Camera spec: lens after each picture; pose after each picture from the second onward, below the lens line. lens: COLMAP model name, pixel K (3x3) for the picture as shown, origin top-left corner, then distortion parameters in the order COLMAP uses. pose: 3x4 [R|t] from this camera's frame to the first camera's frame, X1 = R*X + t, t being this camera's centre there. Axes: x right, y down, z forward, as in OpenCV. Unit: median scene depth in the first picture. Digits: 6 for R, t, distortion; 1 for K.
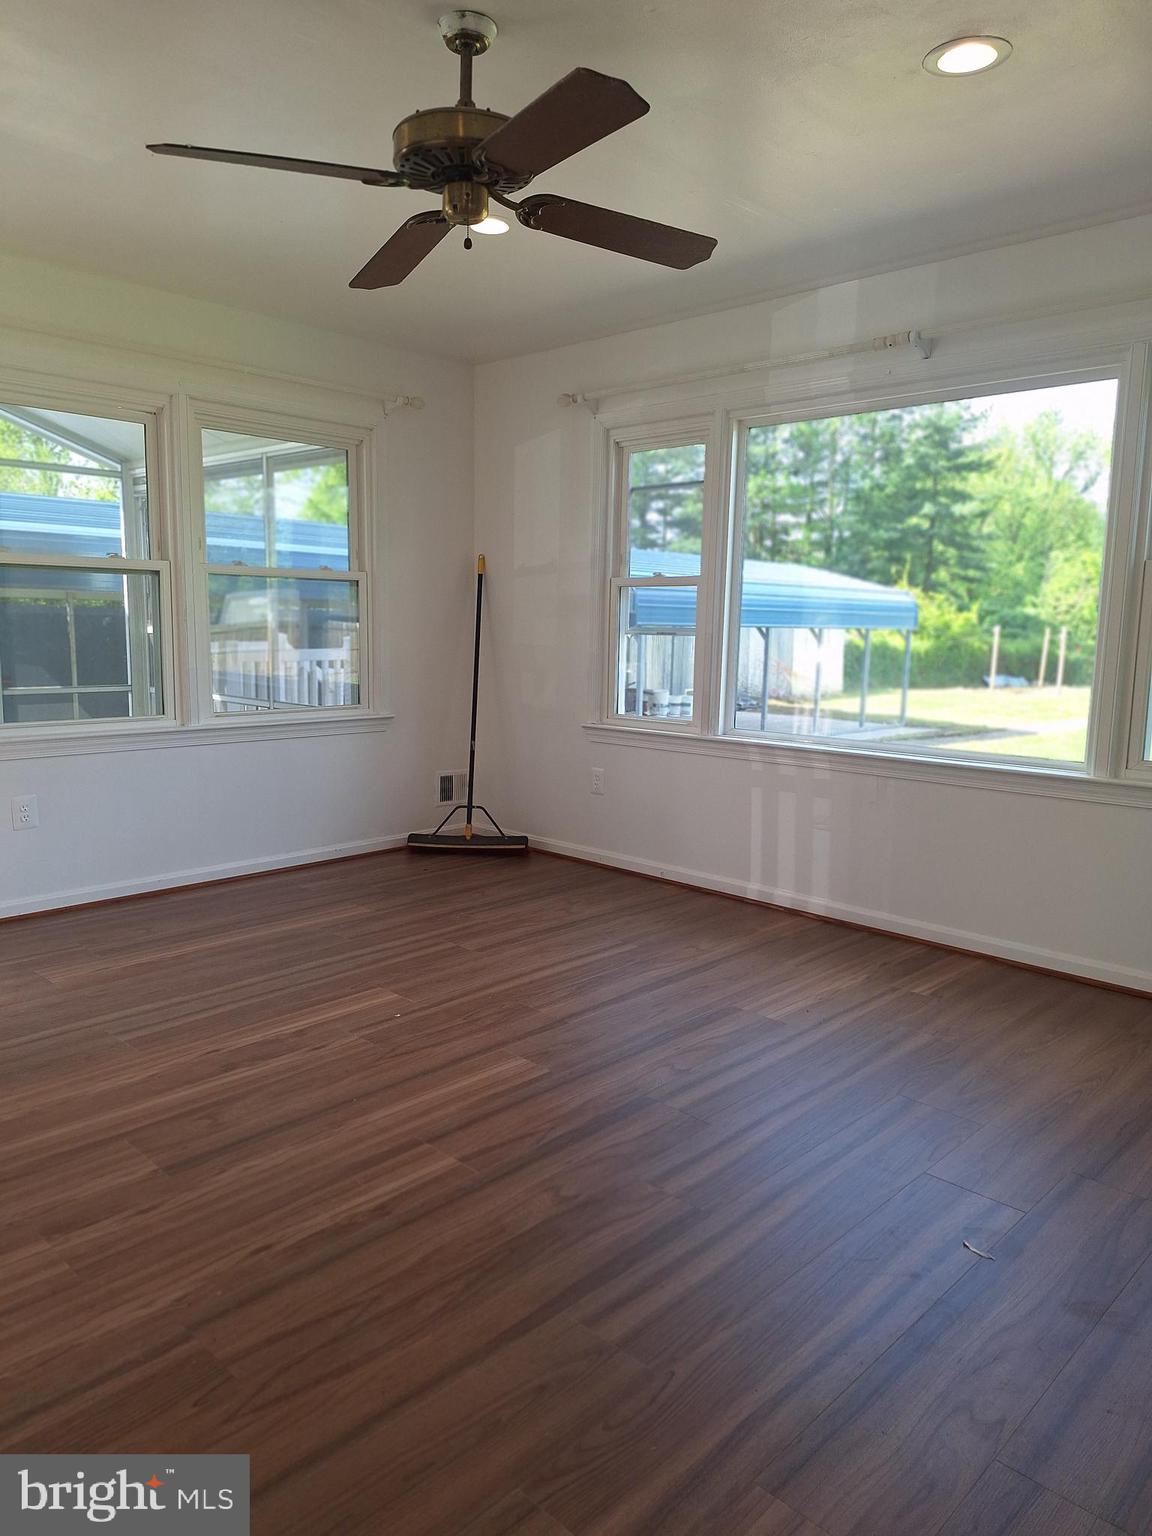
lens RADIAL K [[1092.0, 0, 578.3], [0, 1092.0, 766.8], [0, 0, 1]] dist [0.051415, -0.025654]
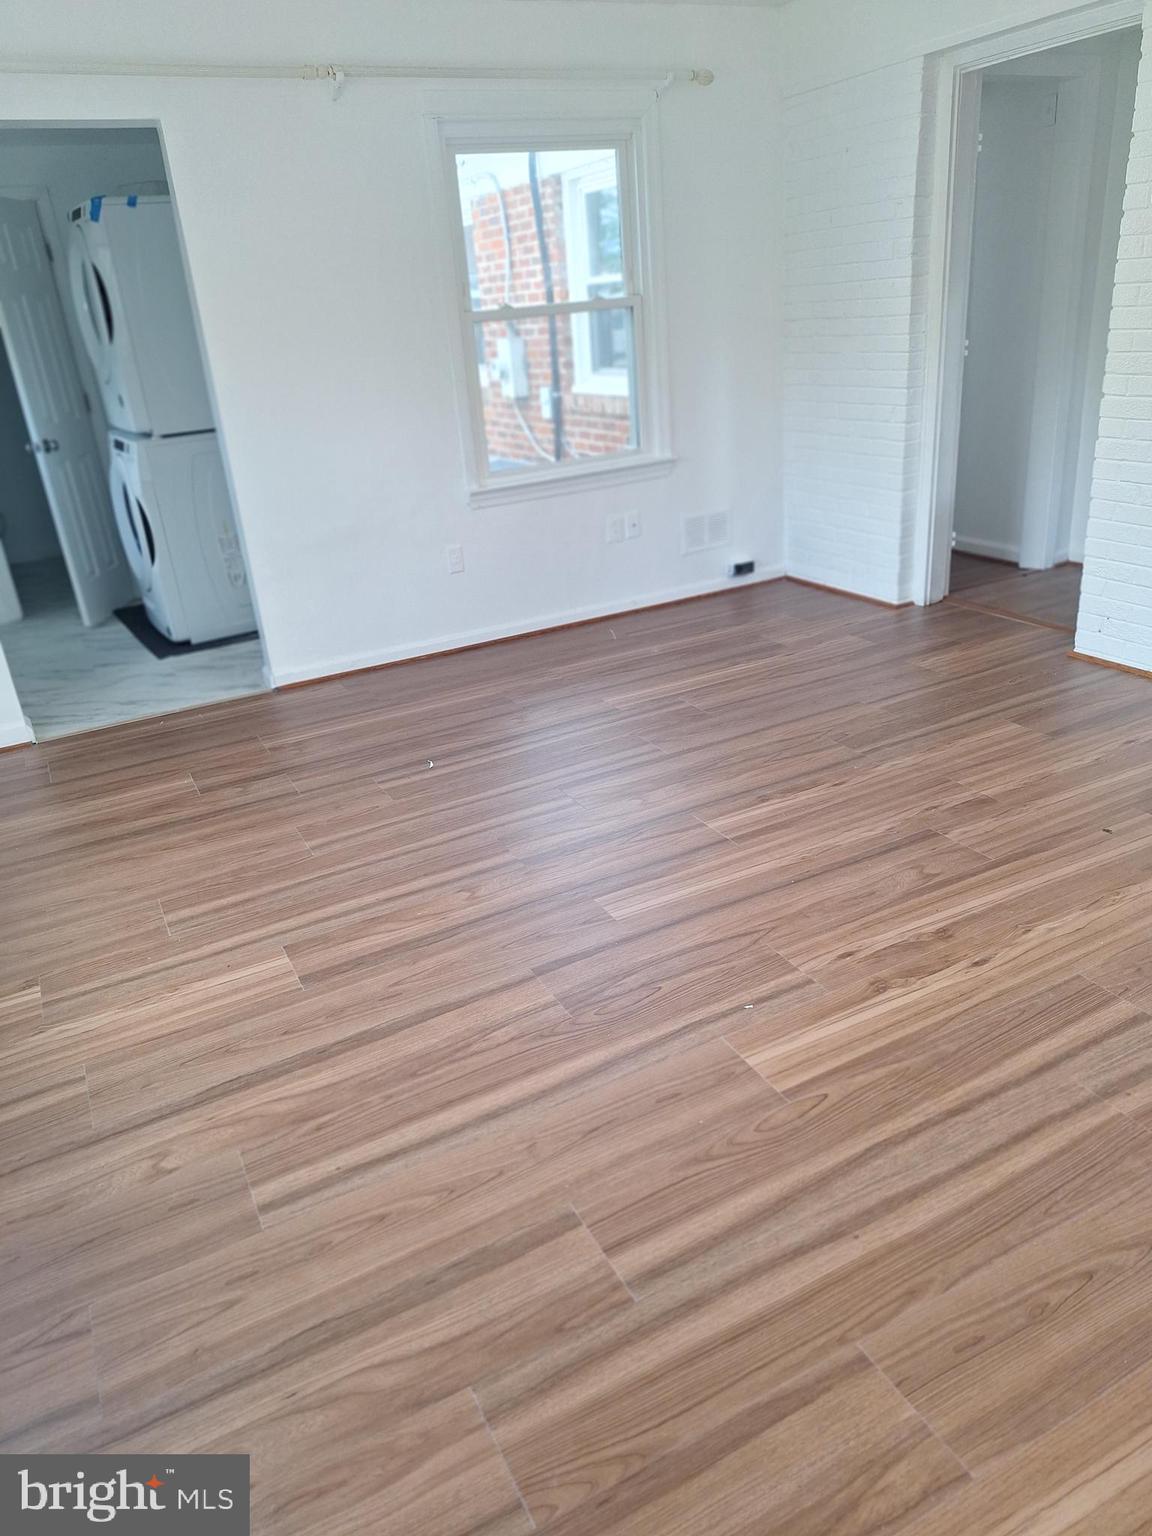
lens RADIAL K [[1092.0, 0, 576.6], [0, 1092.0, 771.4], [0, 0, 1]] dist [0.051415, -0.025654]
pose [[-0.947199, -0.072591, 0.312322, -0.262465], [0.105370, 0.849475, 0.517000, -0.274534], [-0.302839, 0.522611, -0.796973, 1.477726]]
